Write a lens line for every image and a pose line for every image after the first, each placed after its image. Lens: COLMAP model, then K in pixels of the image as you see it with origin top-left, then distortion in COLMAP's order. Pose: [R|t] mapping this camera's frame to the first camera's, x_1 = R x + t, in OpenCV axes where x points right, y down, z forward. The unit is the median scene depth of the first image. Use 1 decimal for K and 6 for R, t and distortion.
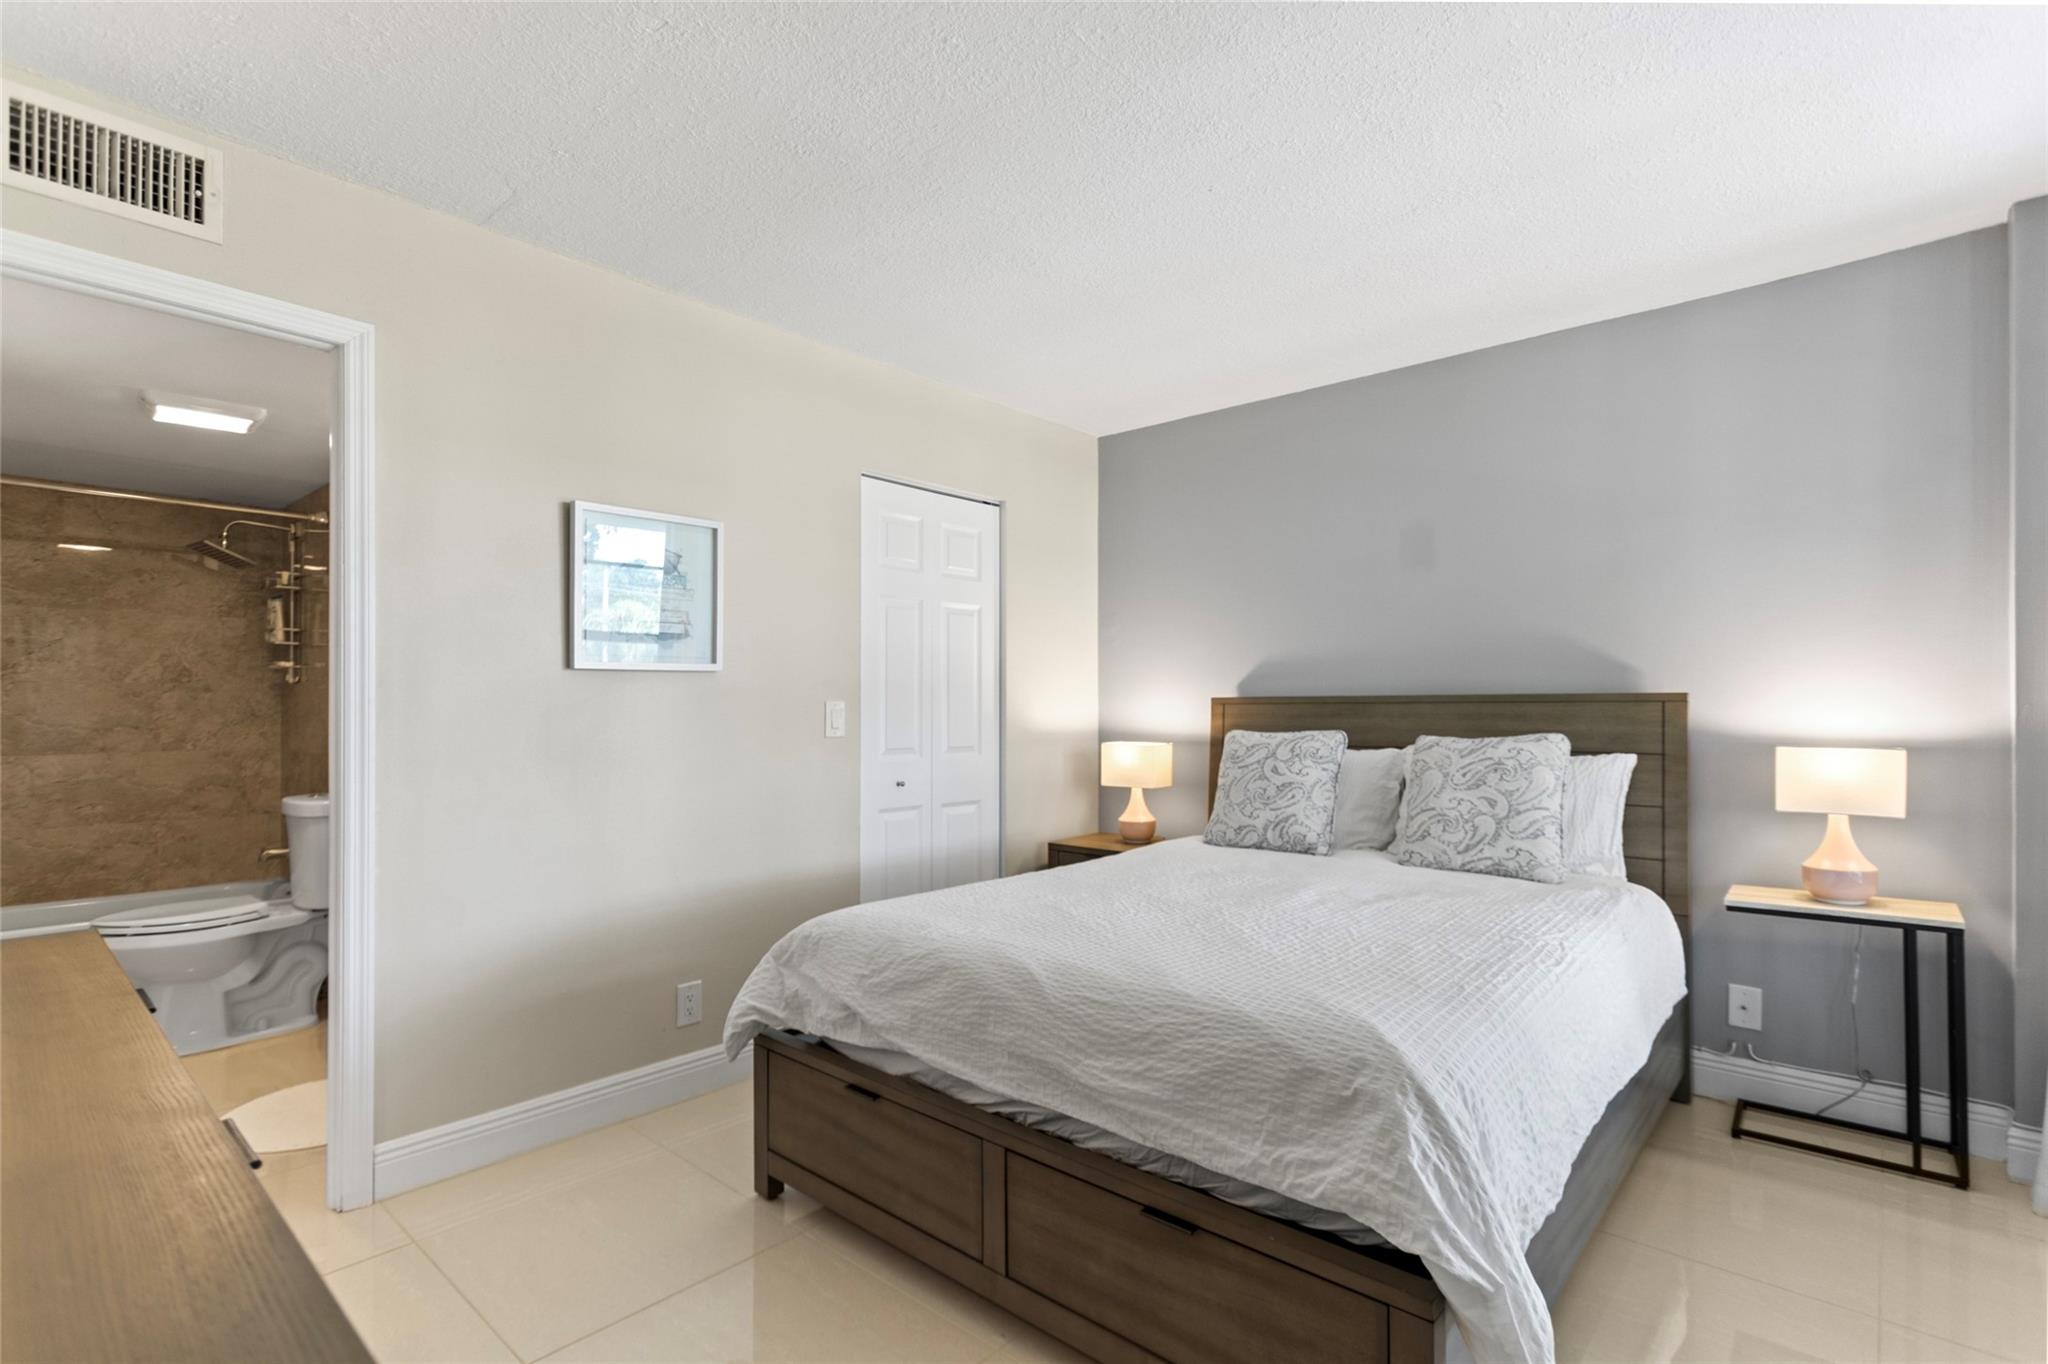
lens RADIAL K [[981.6, 0, 1015.9], [0, 981.6, 698.1], [0, 0, 1]] dist [0.003375, 0.003536]
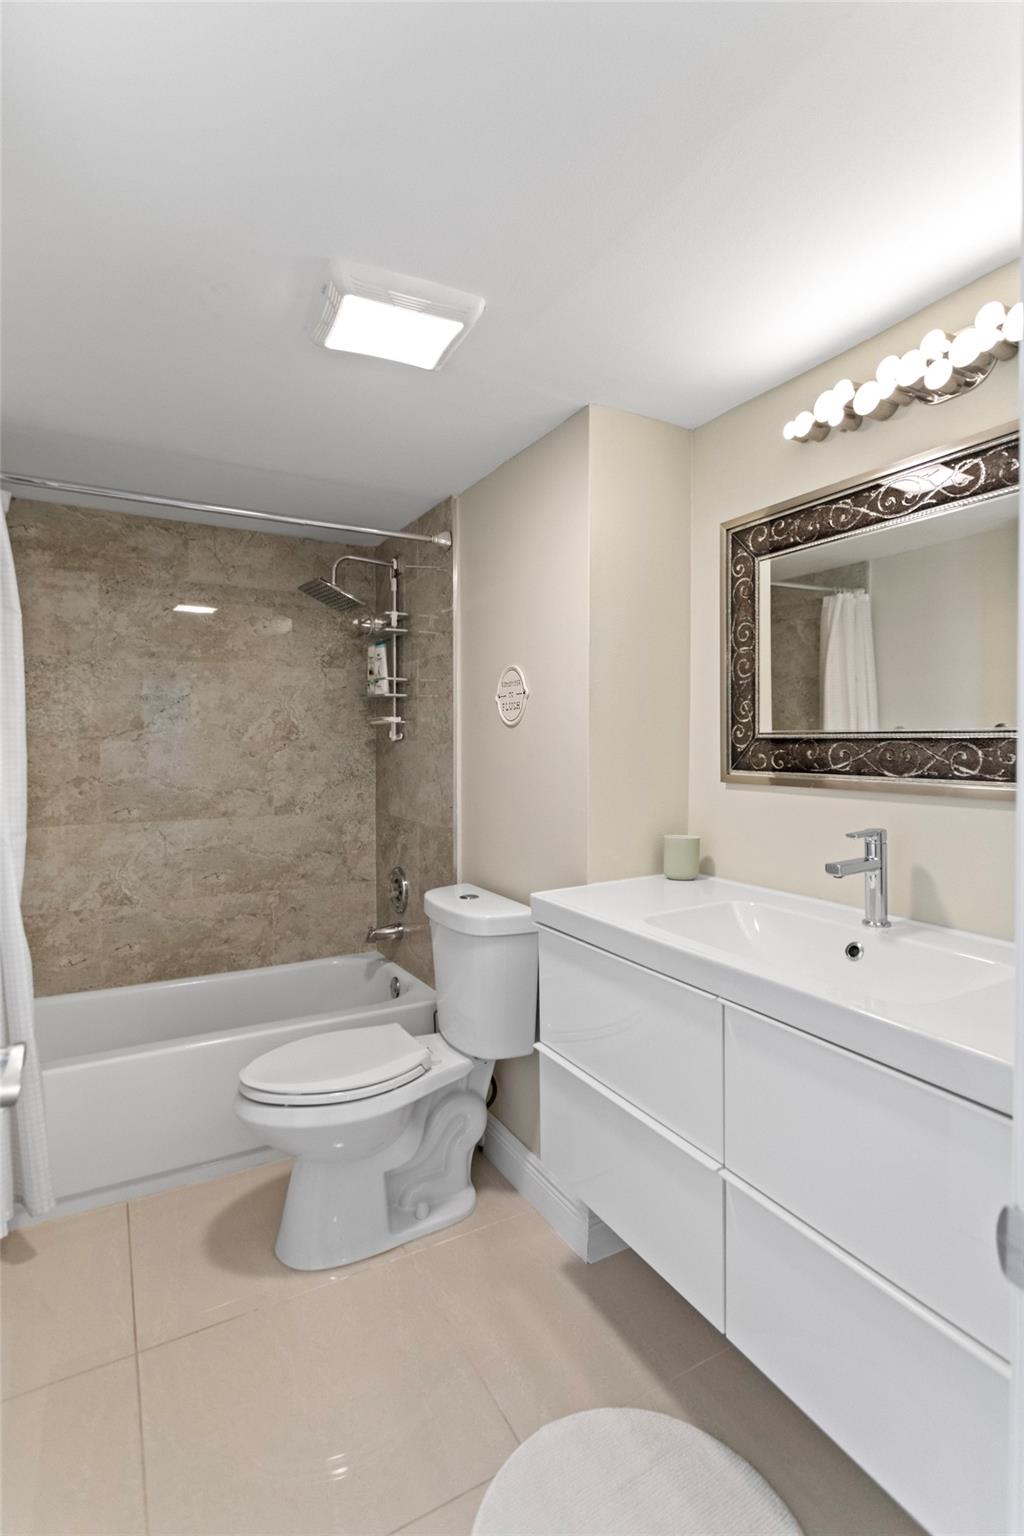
lens RADIAL K [[736.2, 0, 520.8], [0, 736.2, 749.4], [0, 0, 1]] dist [0.003375, 0.003536]
pose [[0.951817, 0.004419, -0.306636, -0.335444], [0.003372, 0.999685, 0.024874, -0.018323], [0.306649, -0.024710, 0.951502, 0.320931]]
